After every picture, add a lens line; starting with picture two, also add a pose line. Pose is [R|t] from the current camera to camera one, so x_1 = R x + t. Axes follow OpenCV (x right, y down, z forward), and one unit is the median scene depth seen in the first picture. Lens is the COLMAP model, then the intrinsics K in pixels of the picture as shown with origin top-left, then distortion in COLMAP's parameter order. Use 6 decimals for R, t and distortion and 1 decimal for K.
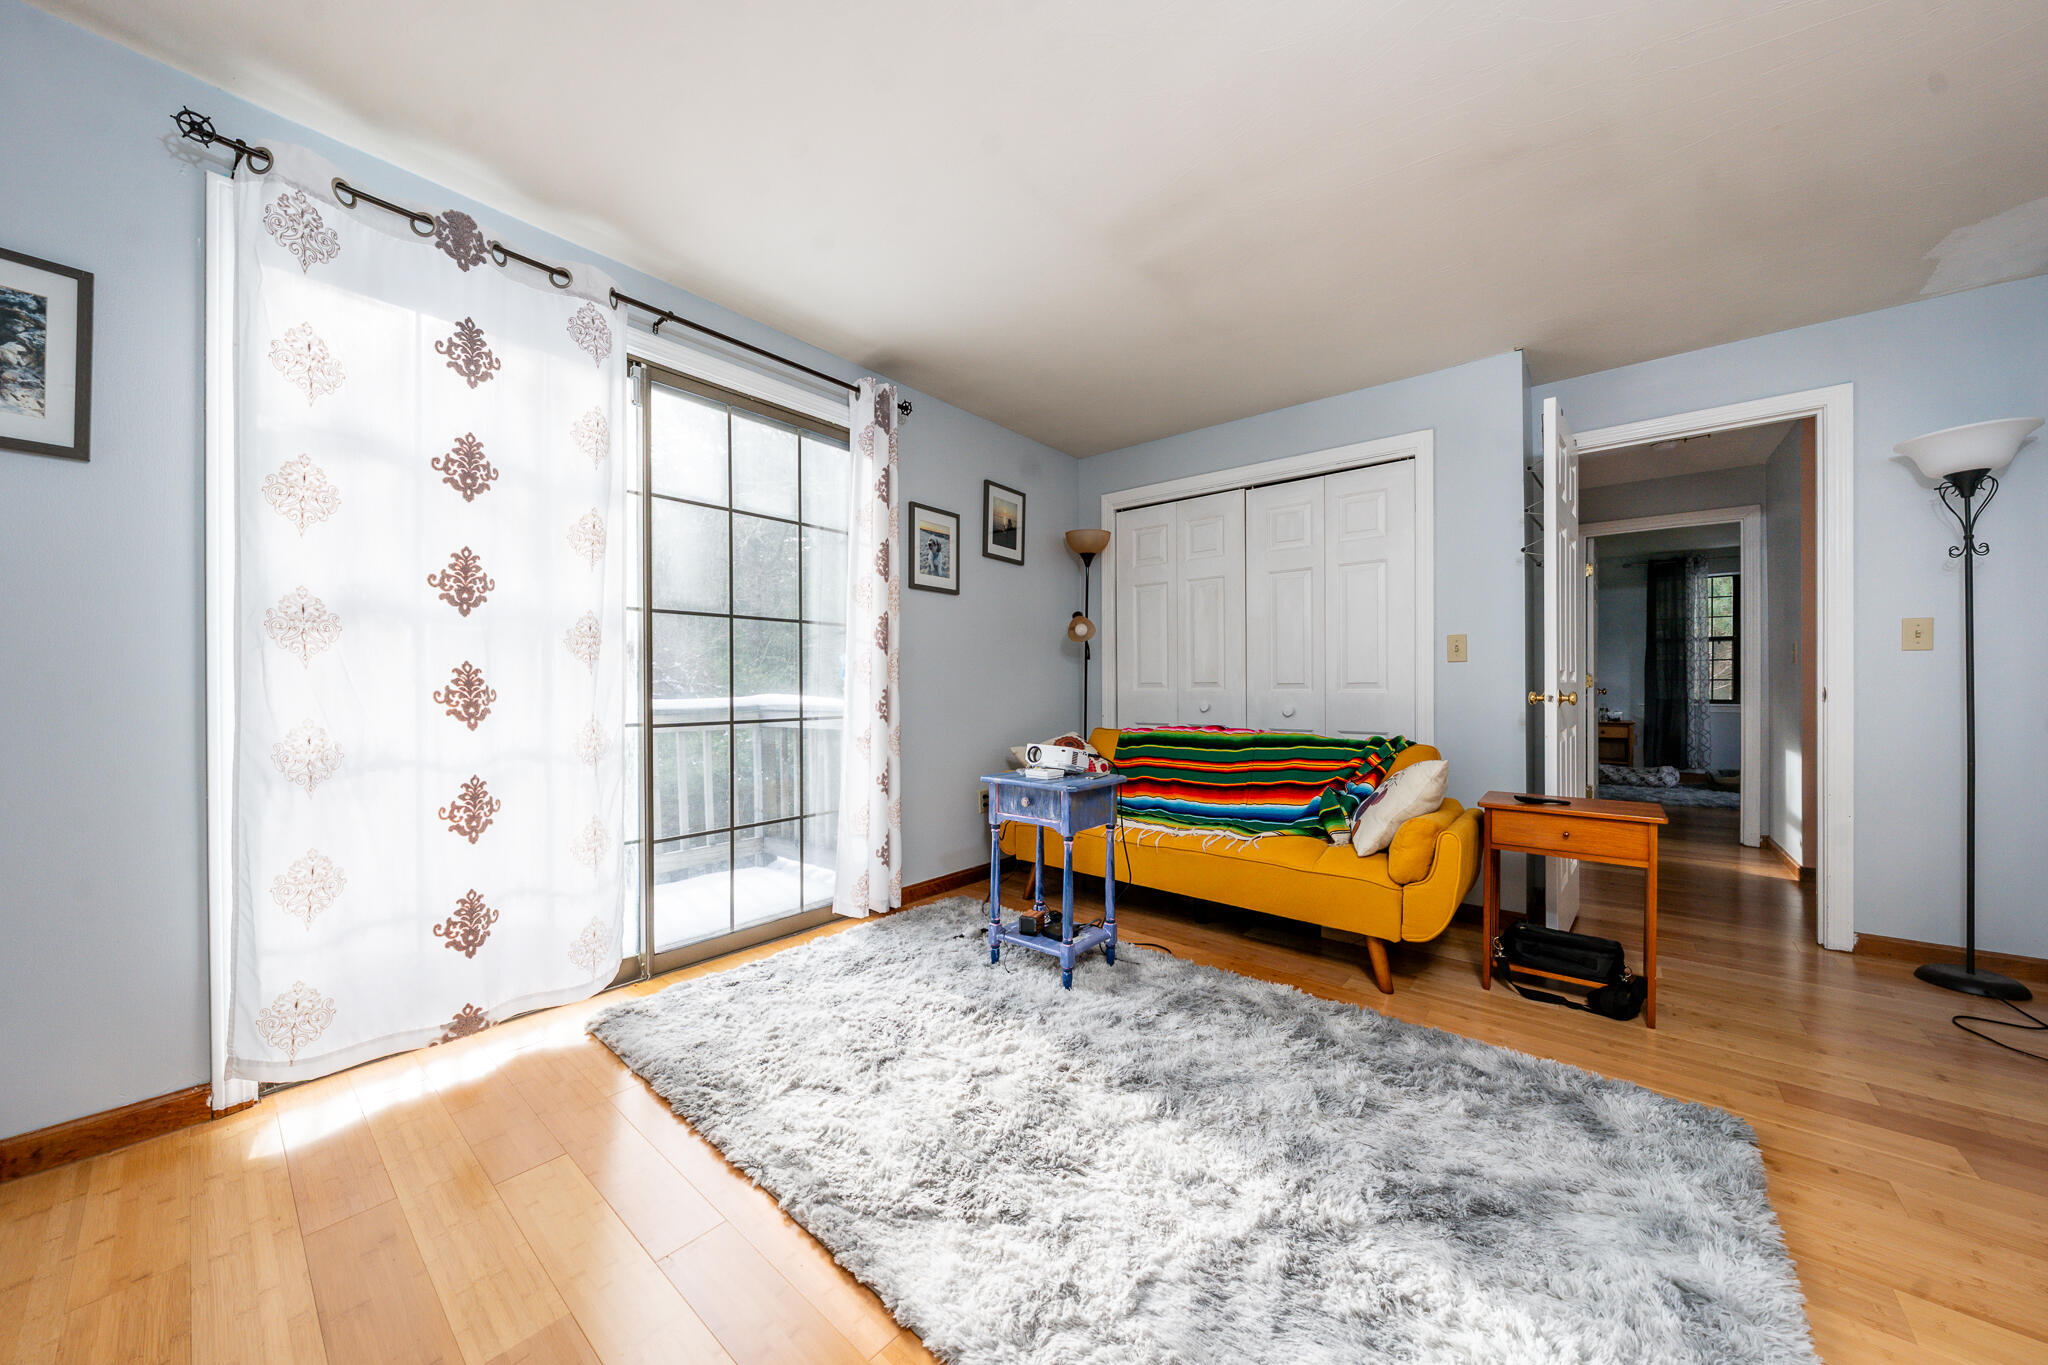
lens RADIAL K [[698.9, 0, 1022.6], [0, 698.9, 682.4], [0, 0, 1]] dist [-0.001497, -0.000059]
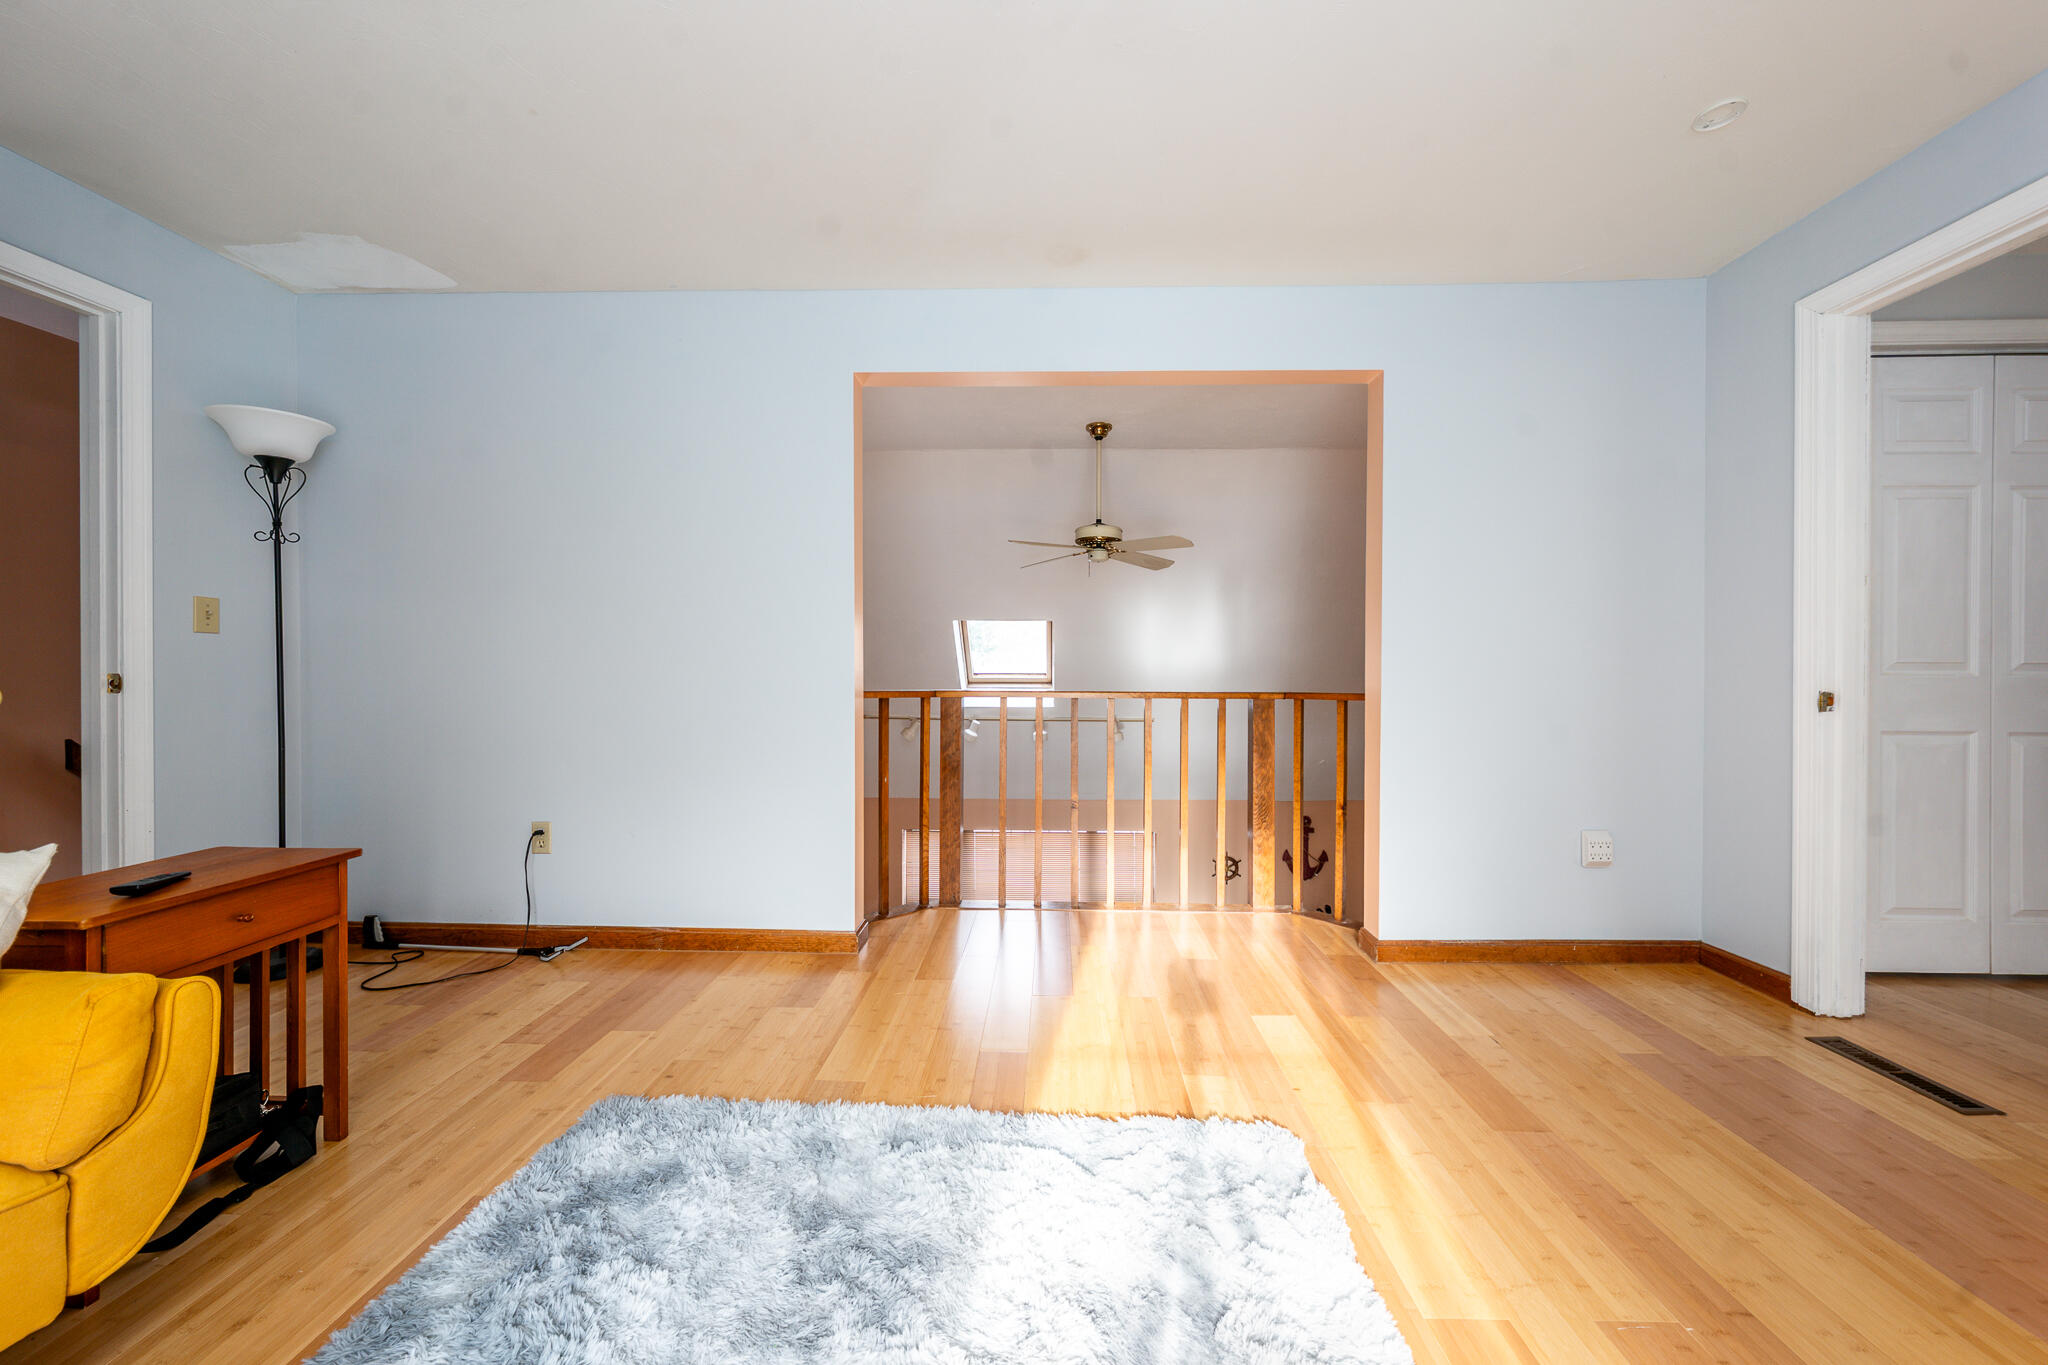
lens RADIAL K [[713.4, 0, 1024.0], [0, 713.4, 682.5], [0, 0, 1]] dist [-0.000820, -0.000052]
pose [[-0.604856, -0.007592, 0.796299, -0.119240], [-0.002234, 0.999967, 0.007837, 0.010591], [-0.796332, 0.002961, -0.604853, 0.878839]]
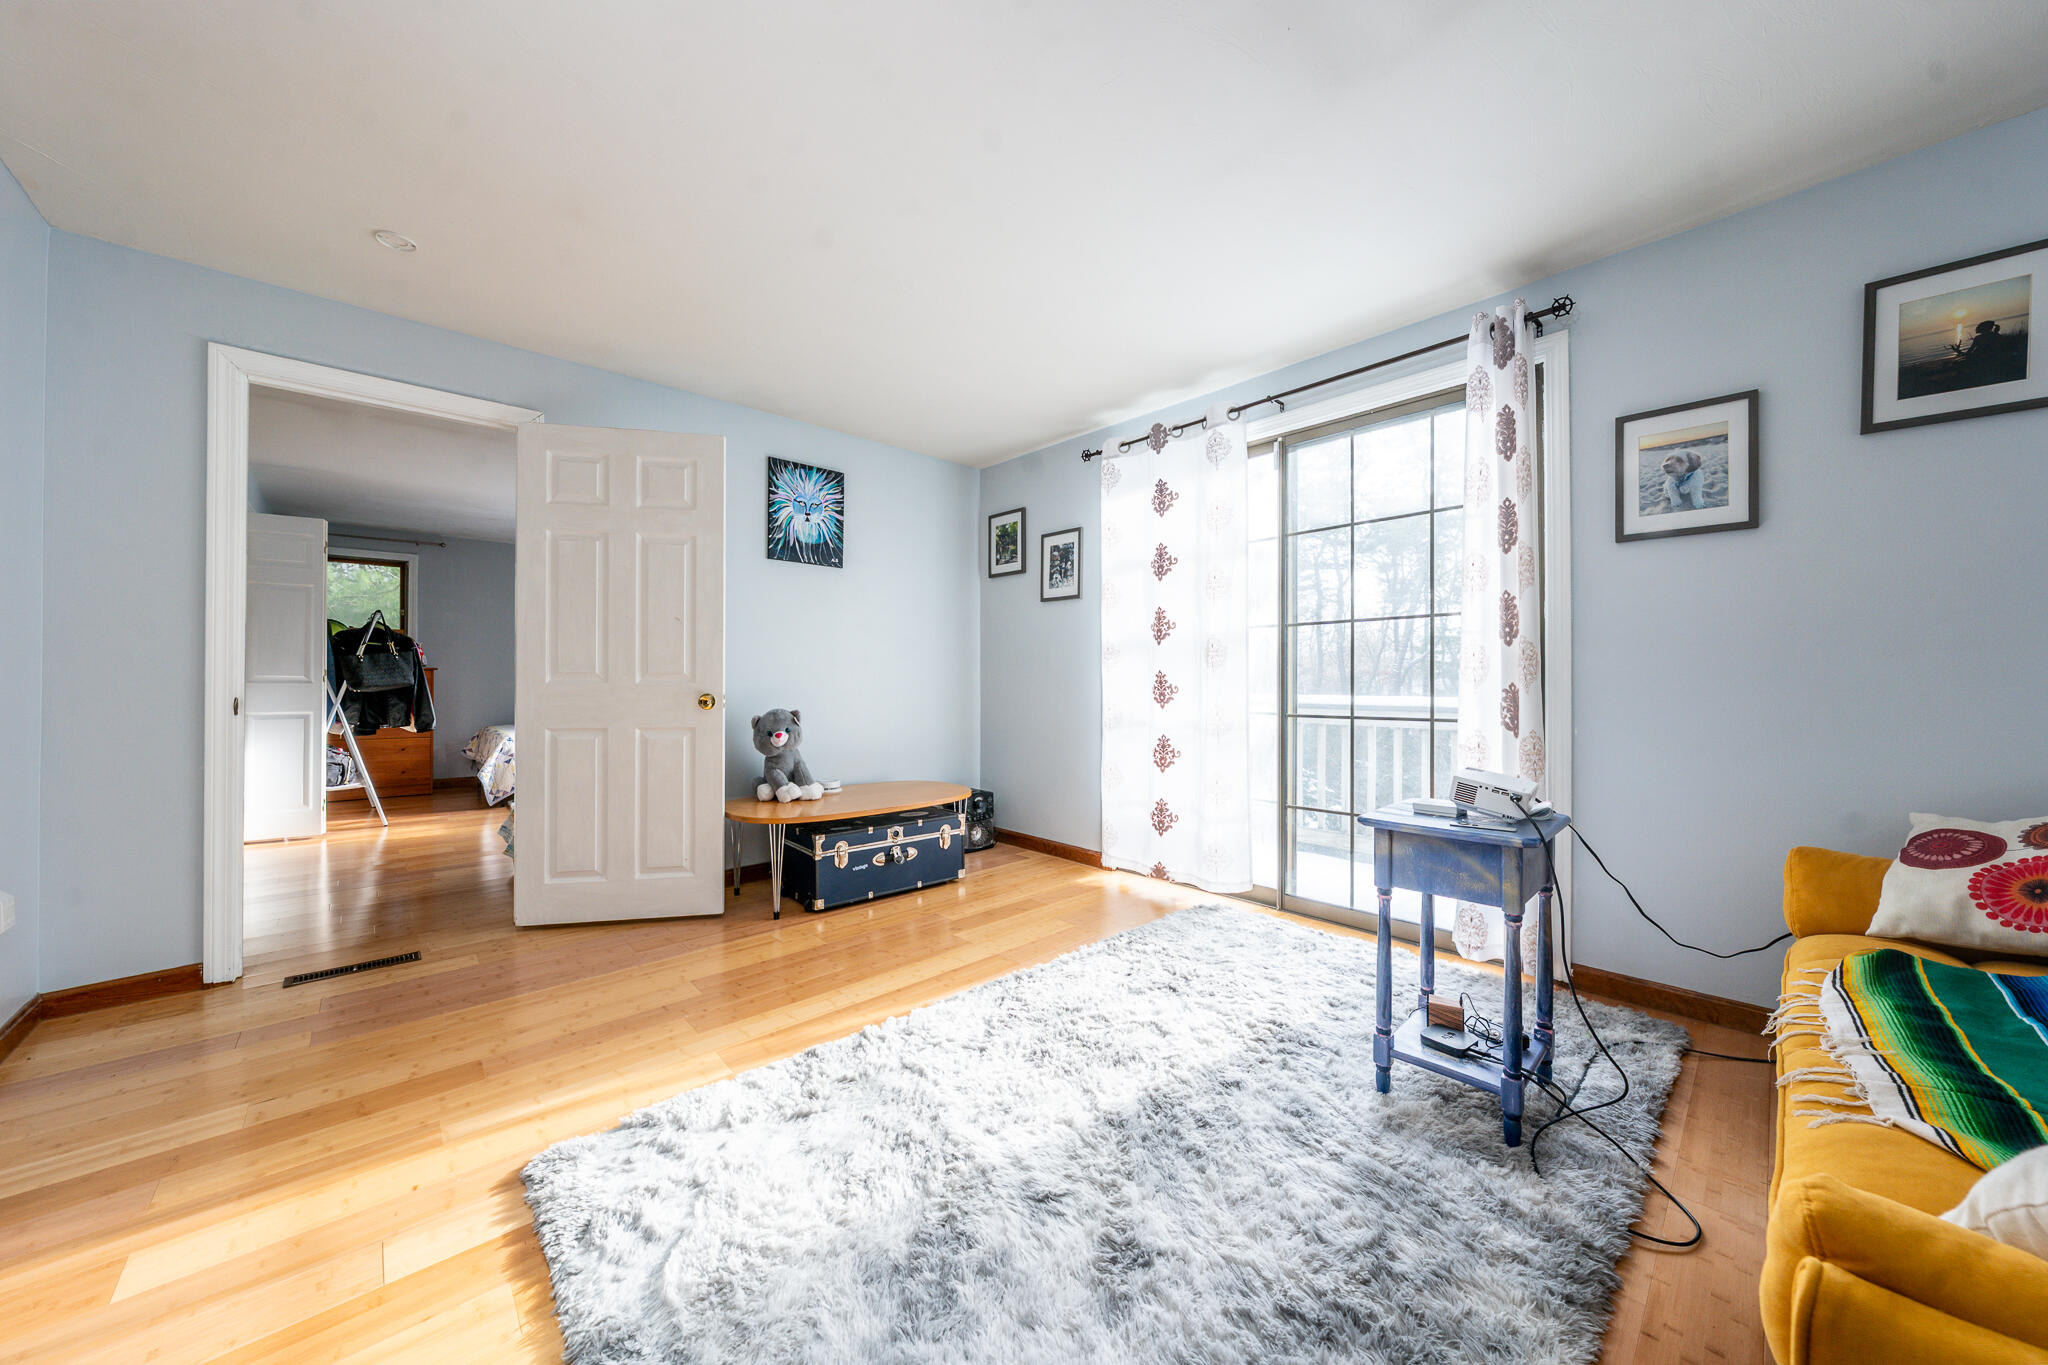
lens RADIAL K [[698.9, 0, 1022.6], [0, 698.9, 682.4], [0, 0, 1]] dist [-0.001497, -0.000059]
pose [[-0.118488, -0.005281, -0.992941, 0.936077], [0.001169, 0.999984, -0.005458, 0.008894], [0.992955, -0.001807, -0.118480, 0.785342]]
